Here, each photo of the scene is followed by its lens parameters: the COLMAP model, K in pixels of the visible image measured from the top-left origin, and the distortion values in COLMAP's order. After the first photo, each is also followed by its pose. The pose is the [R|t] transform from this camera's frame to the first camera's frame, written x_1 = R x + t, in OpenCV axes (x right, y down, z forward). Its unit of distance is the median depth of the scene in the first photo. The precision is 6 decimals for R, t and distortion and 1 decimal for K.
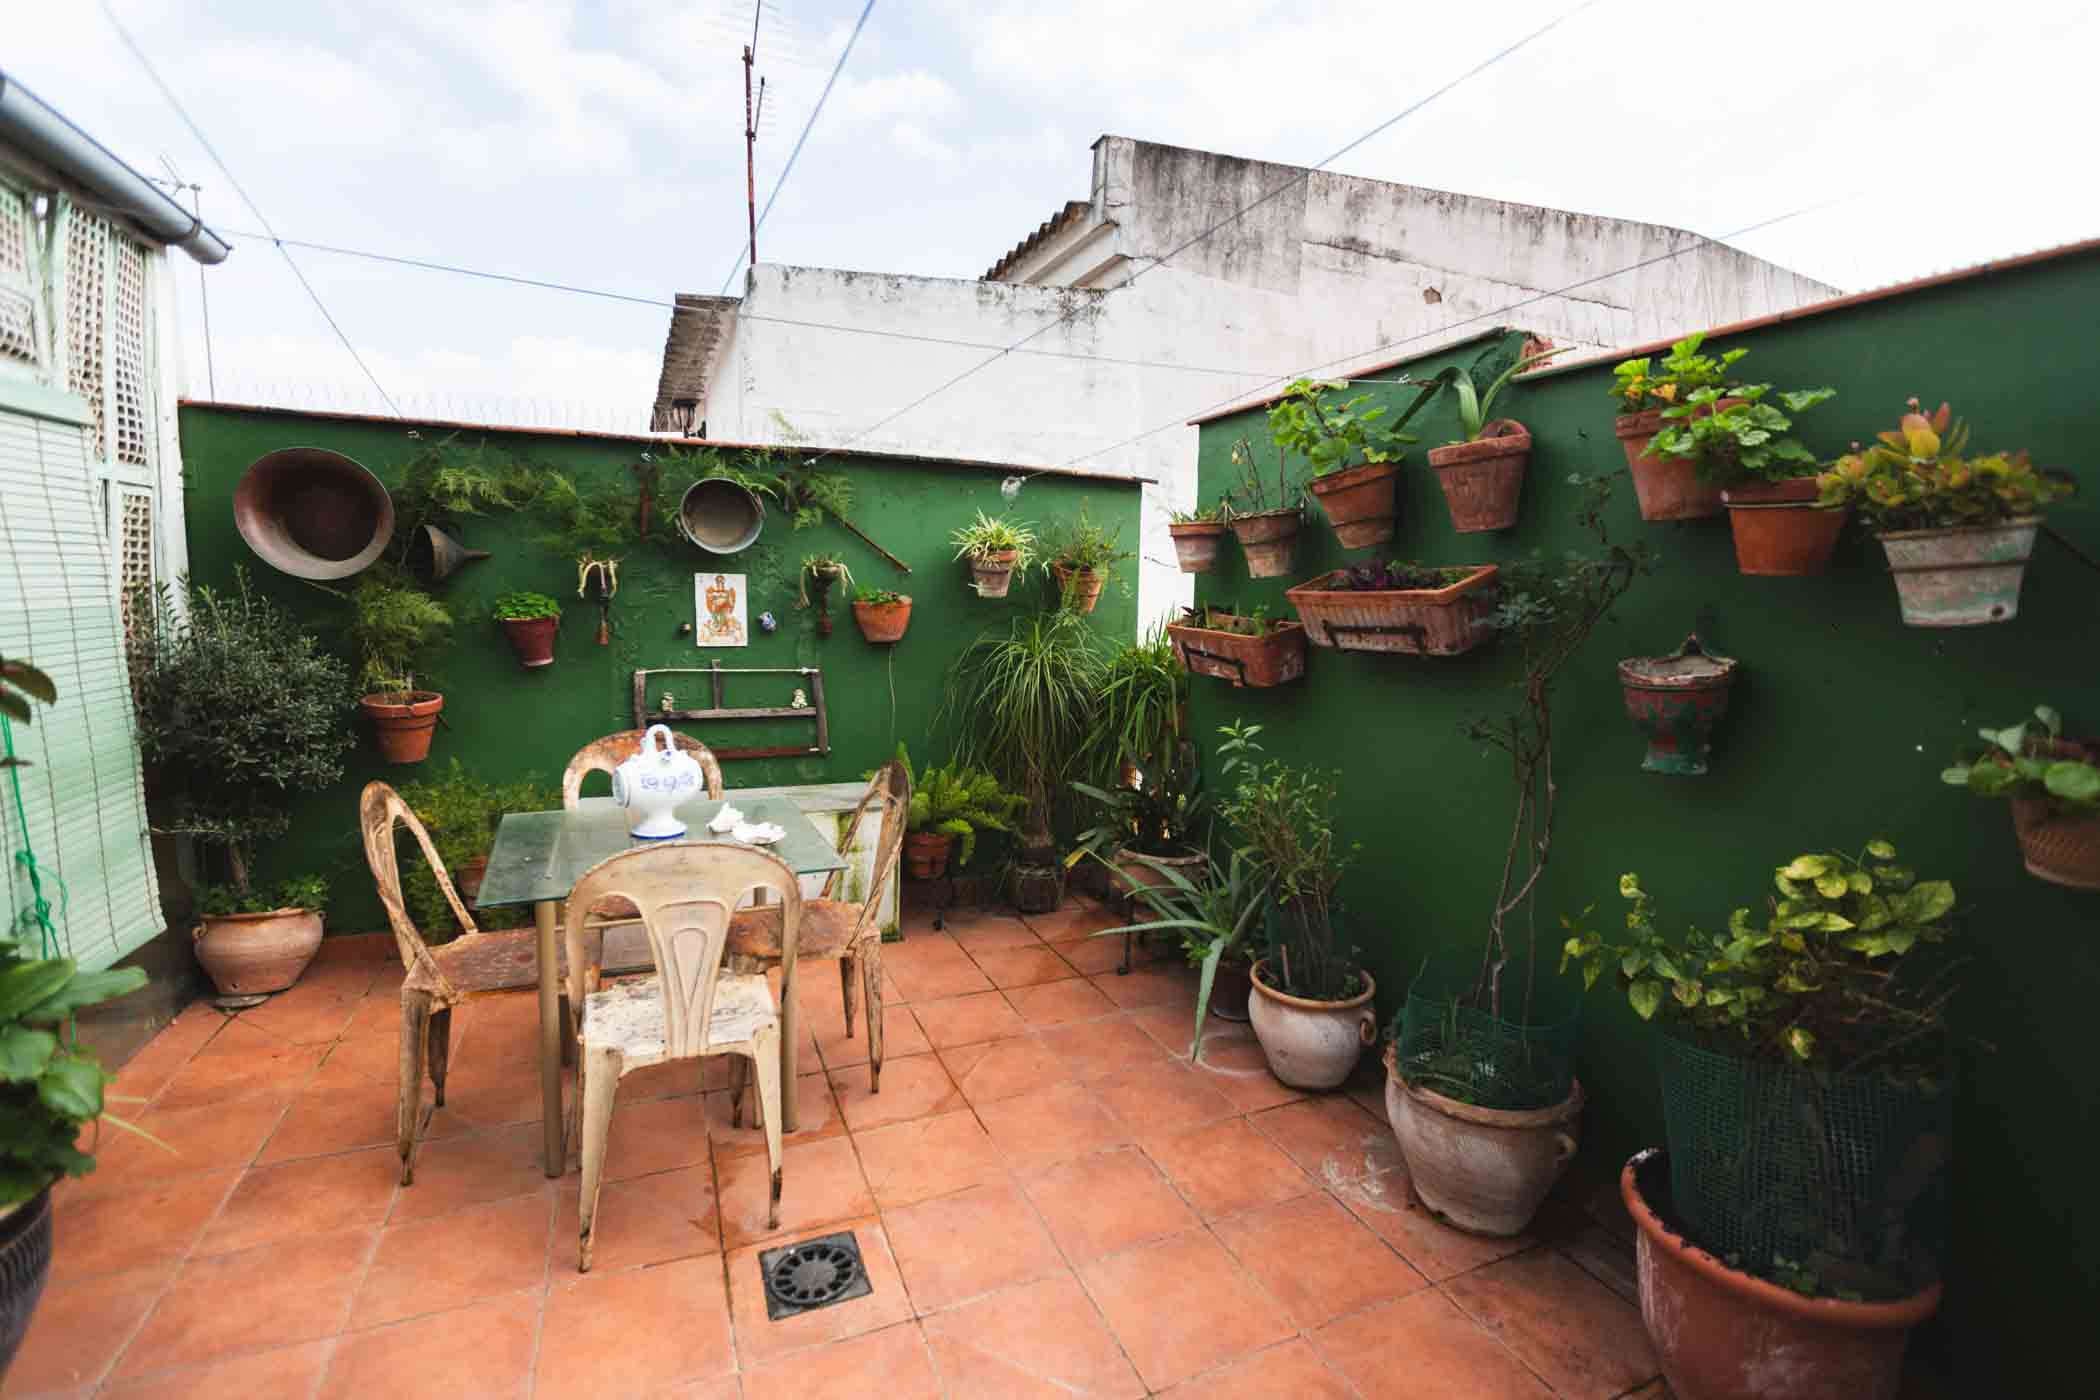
lens RADIAL K [[923.3, 0, 1050.0], [0, 923.3, 700.0], [0, 0, 1]] dist [0.001173, 0.000178]
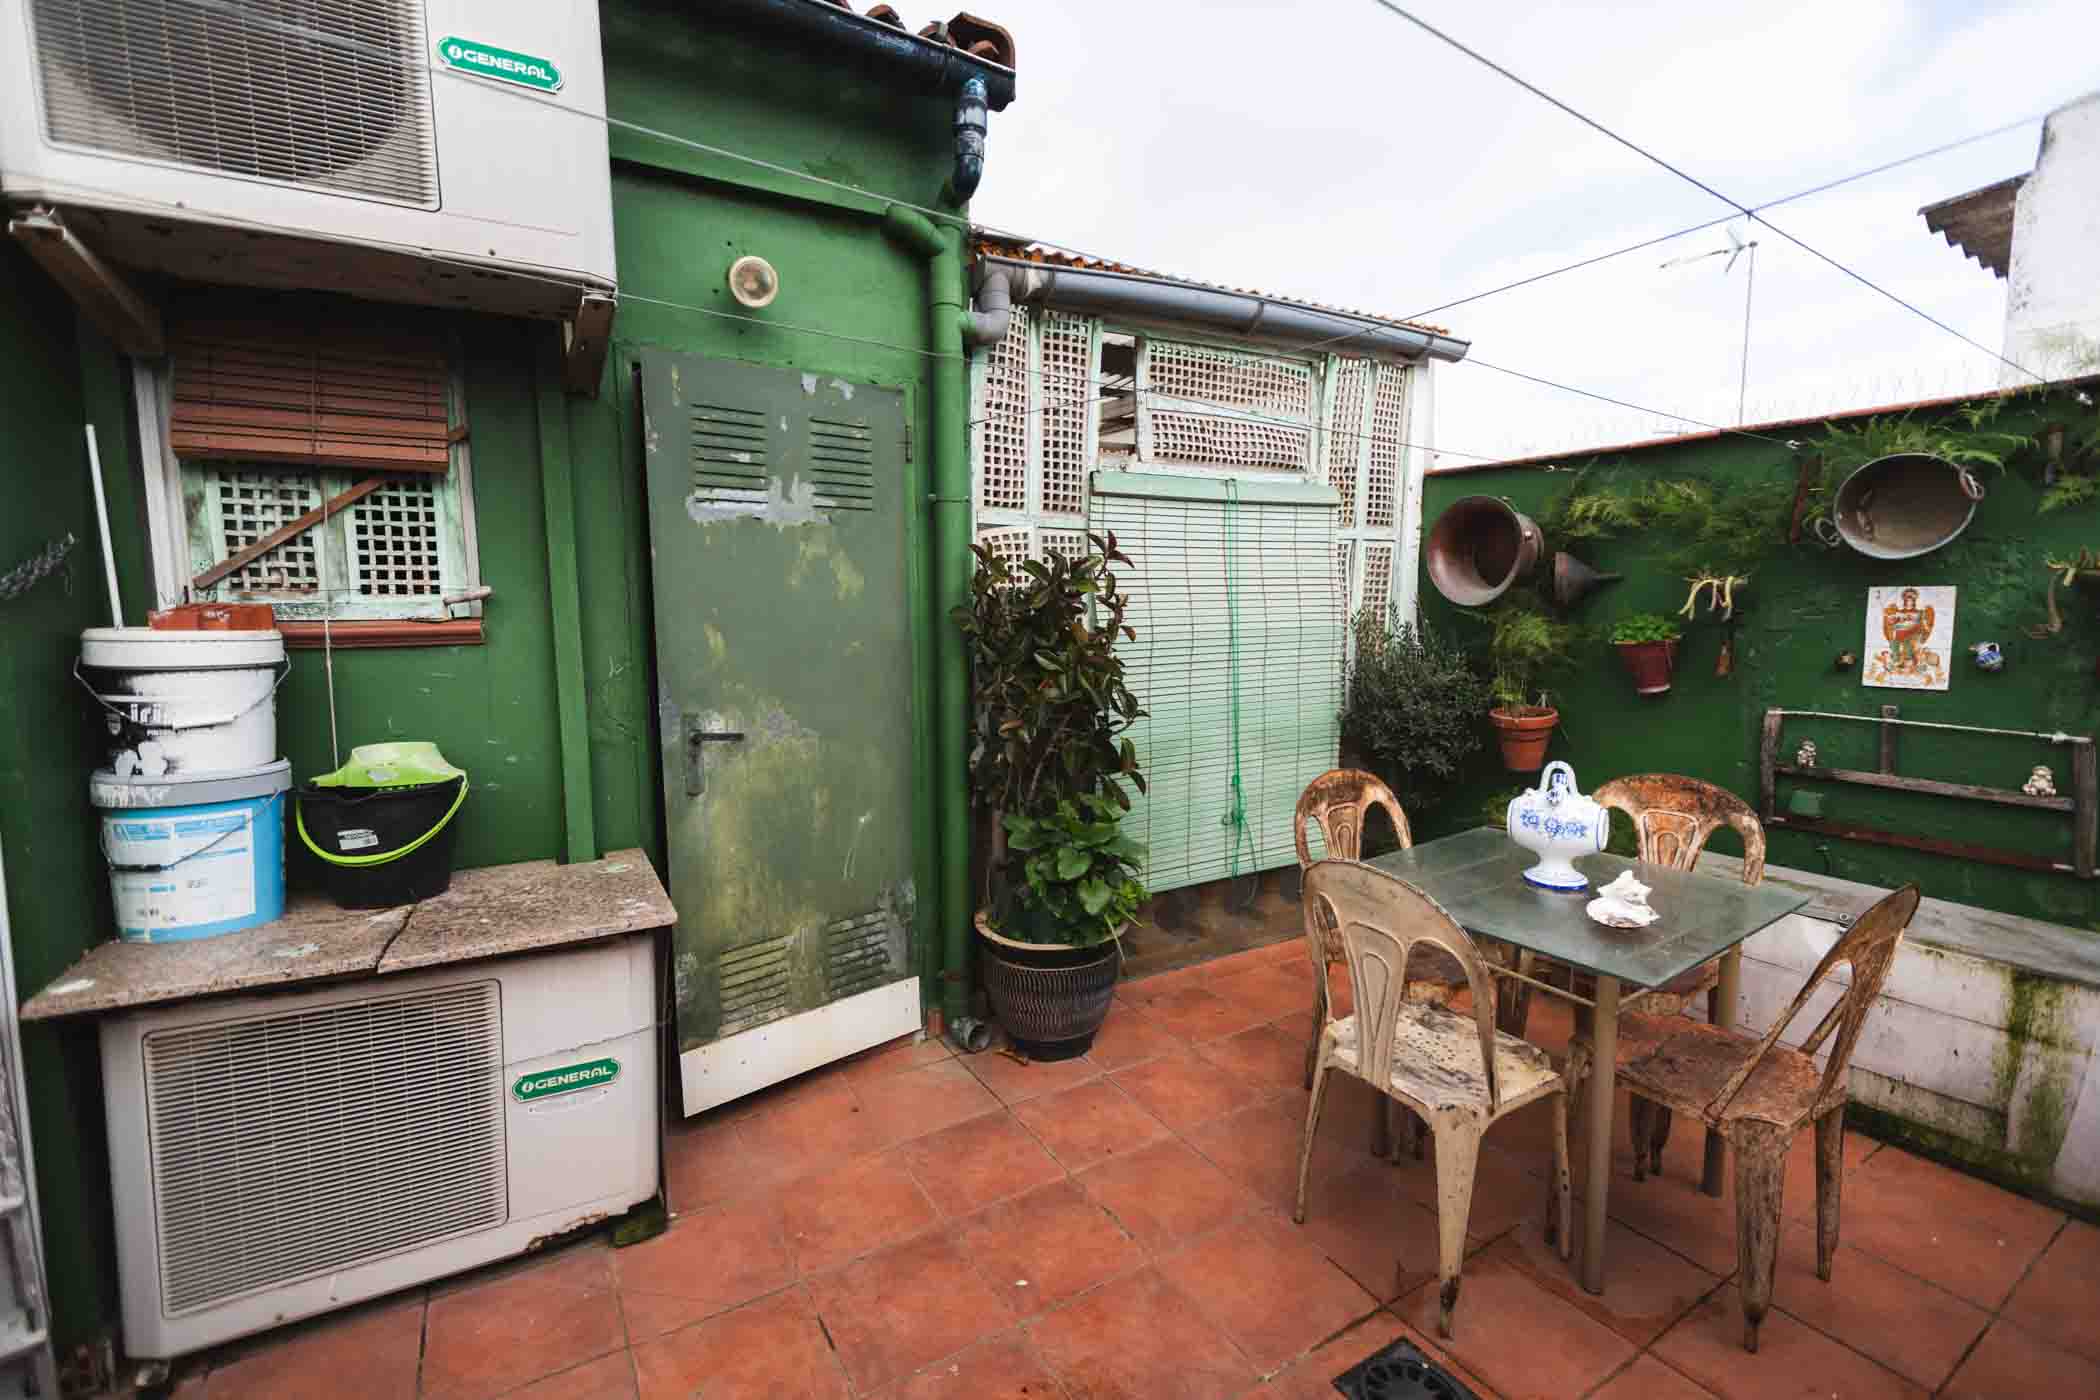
lens RADIAL K [[922.2, 0, 1050.0], [0, 922.2, 700.0], [0, 0, 1]] dist [-0.001631, -0.000326]
pose [[0.134748, 0.085766, -0.987161, 0.292834], [-0.106447, 0.991735, 0.071633, -0.033544], [0.985146, 0.095428, 0.142764, 0.280790]]
